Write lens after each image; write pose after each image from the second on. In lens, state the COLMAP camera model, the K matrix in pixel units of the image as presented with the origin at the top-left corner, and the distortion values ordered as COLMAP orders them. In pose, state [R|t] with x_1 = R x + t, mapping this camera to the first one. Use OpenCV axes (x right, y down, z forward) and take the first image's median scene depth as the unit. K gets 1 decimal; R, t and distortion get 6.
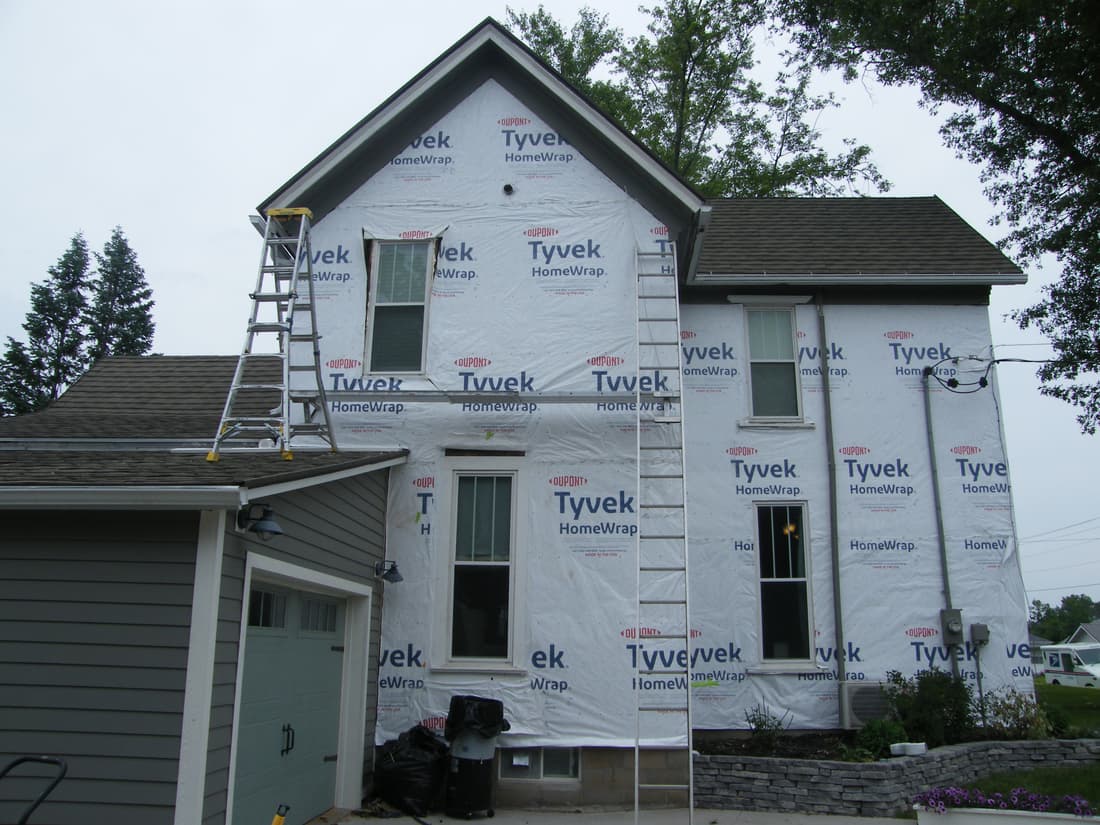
lens RADIAL K [[868.8, 0, 550.0], [0, 868.8, 412.5], [0, 0, 1]] dist [-0.144392, 0.116325]
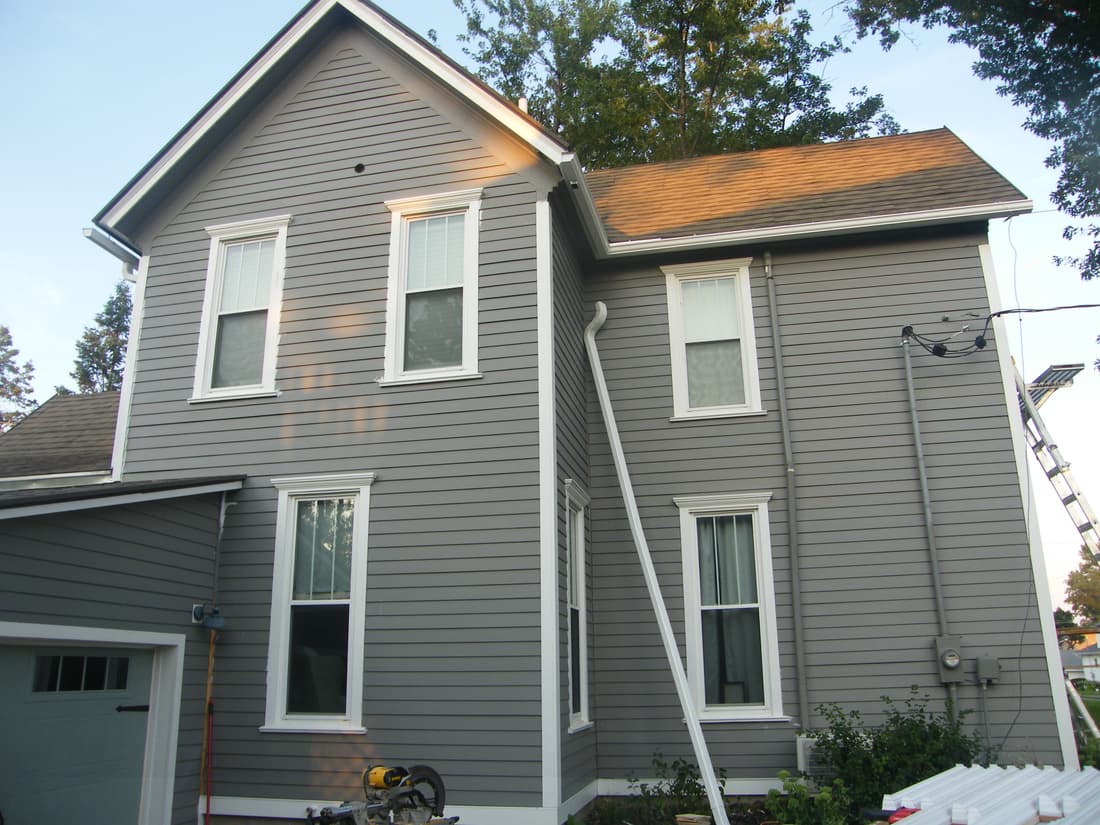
lens RADIAL K [[868.8, 0, 550.0], [0, 868.8, 412.5], [0, 0, 1]] dist [-0.144392, 0.116325]
pose [[0.986665, -0.069561, -0.147149, 0.221861], [0.066457, 0.997453, -0.025913, 0.020141], [0.148576, 0.015788, 0.988775, 0.158188]]
